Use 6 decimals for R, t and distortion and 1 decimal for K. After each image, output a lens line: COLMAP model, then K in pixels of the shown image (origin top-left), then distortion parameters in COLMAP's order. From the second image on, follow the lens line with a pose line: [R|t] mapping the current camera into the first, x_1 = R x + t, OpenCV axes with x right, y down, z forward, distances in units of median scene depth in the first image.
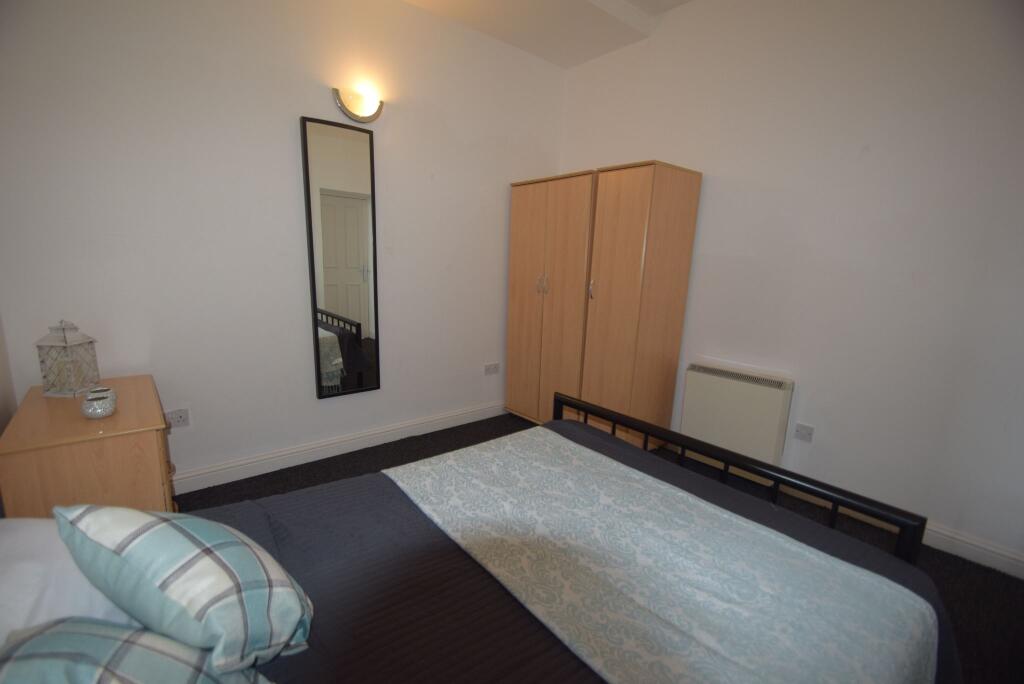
lens RADIAL K [[452.2, 0, 504.5], [0, 452.2, 349.0], [0, 0, 1]] dist [0.019705, -0.018511]
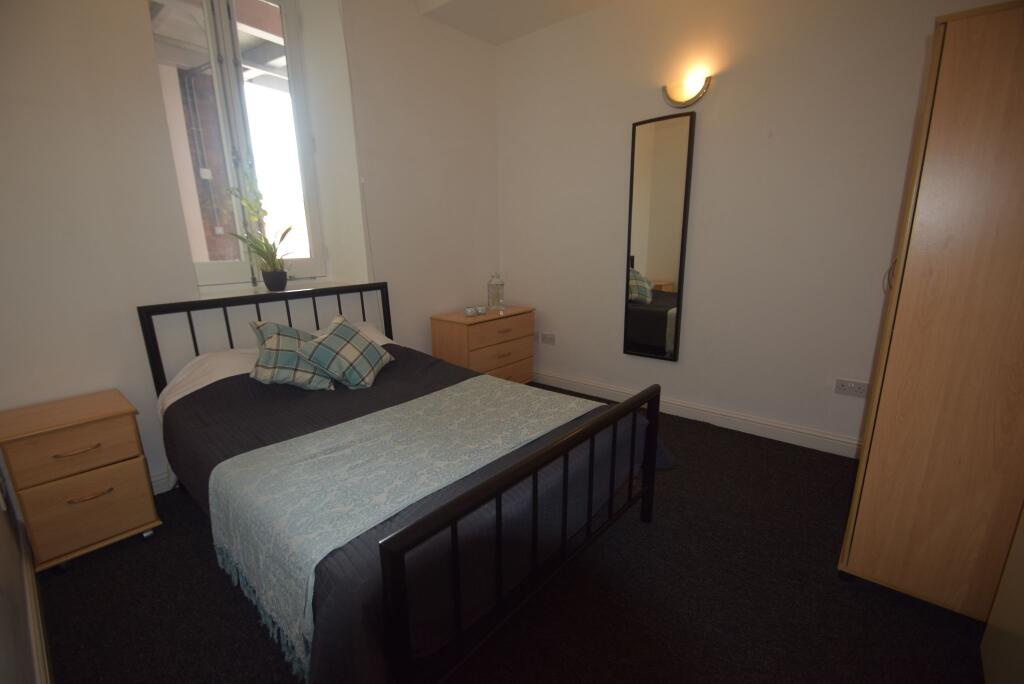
lens RADIAL K [[452.2, 0, 504.5], [0, 452.2, 349.0], [0, 0, 1]] dist [0.019705, -0.018511]
pose [[0.173197, 0.201671, -0.964019, 0.745975], [-0.175012, 0.969536, 0.171382, -0.056807], [0.969213, 0.139032, 0.203215, 0.446841]]
